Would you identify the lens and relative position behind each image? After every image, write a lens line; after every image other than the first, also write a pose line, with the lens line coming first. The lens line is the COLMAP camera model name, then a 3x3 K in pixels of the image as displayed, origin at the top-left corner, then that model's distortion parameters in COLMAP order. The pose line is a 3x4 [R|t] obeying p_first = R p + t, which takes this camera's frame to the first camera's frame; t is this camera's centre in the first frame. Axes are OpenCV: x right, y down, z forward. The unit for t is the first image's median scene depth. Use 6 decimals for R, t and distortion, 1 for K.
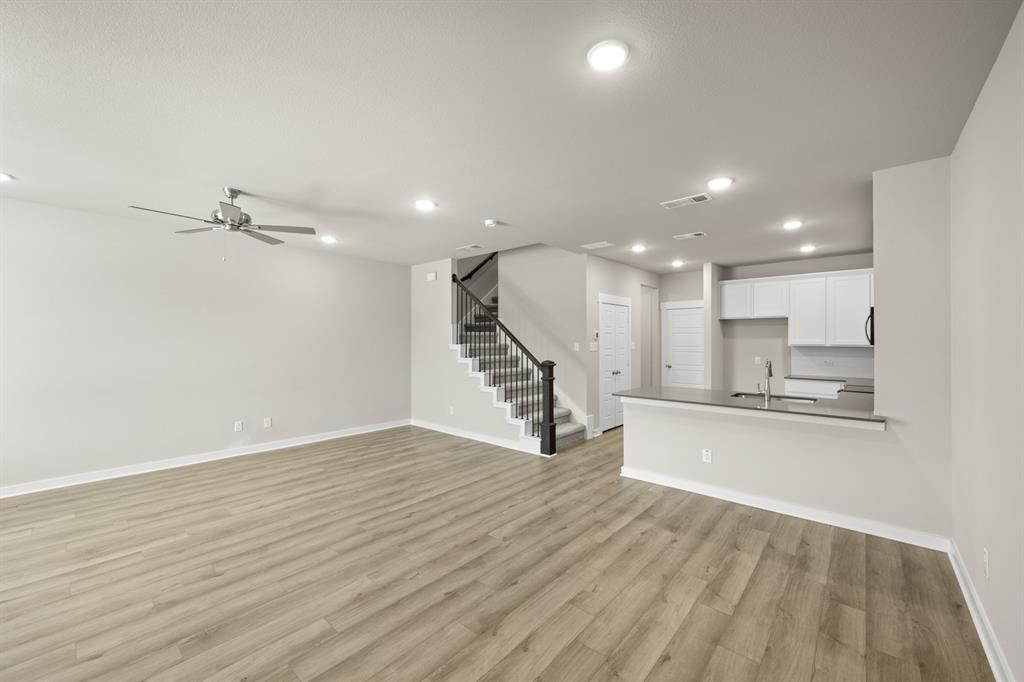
lens RADIAL K [[402.7, 0, 514.9], [0, 402.7, 338.3], [0, 0, 1]] dist [-0.000407, -0.000222]
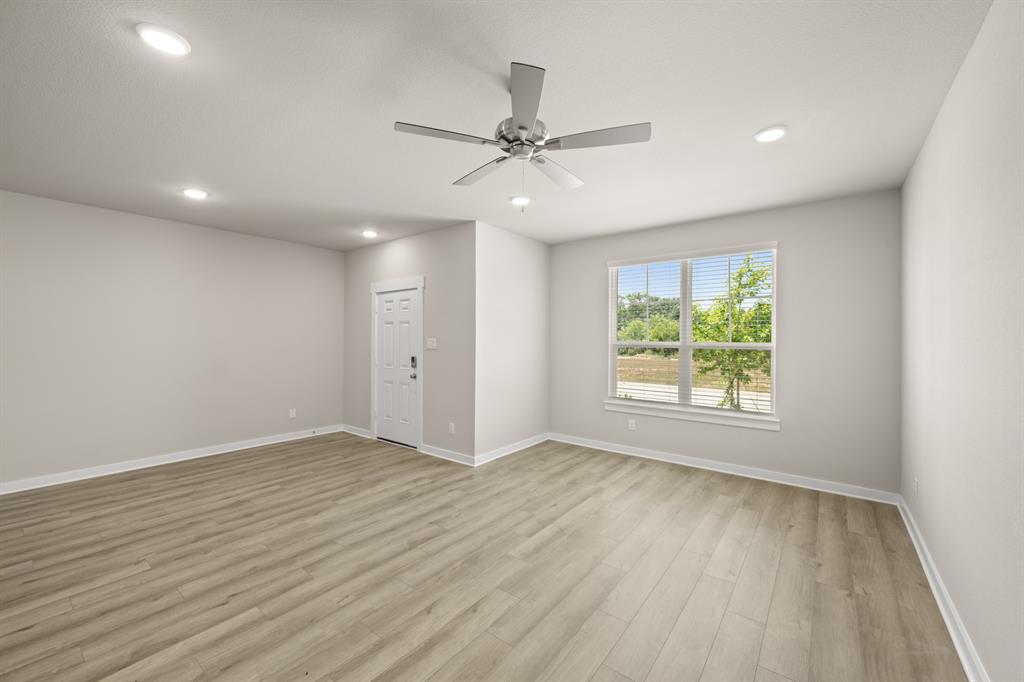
lens RADIAL K [[402.7, 0, 514.9], [0, 402.7, 338.3], [0, 0, 1]] dist [-0.000407, -0.000222]
pose [[-0.998511, -0.006459, -0.054168, -0.535033], [-0.006268, 0.999973, -0.003703, 0.011992], [0.054191, -0.003358, -0.998525, 1.308382]]
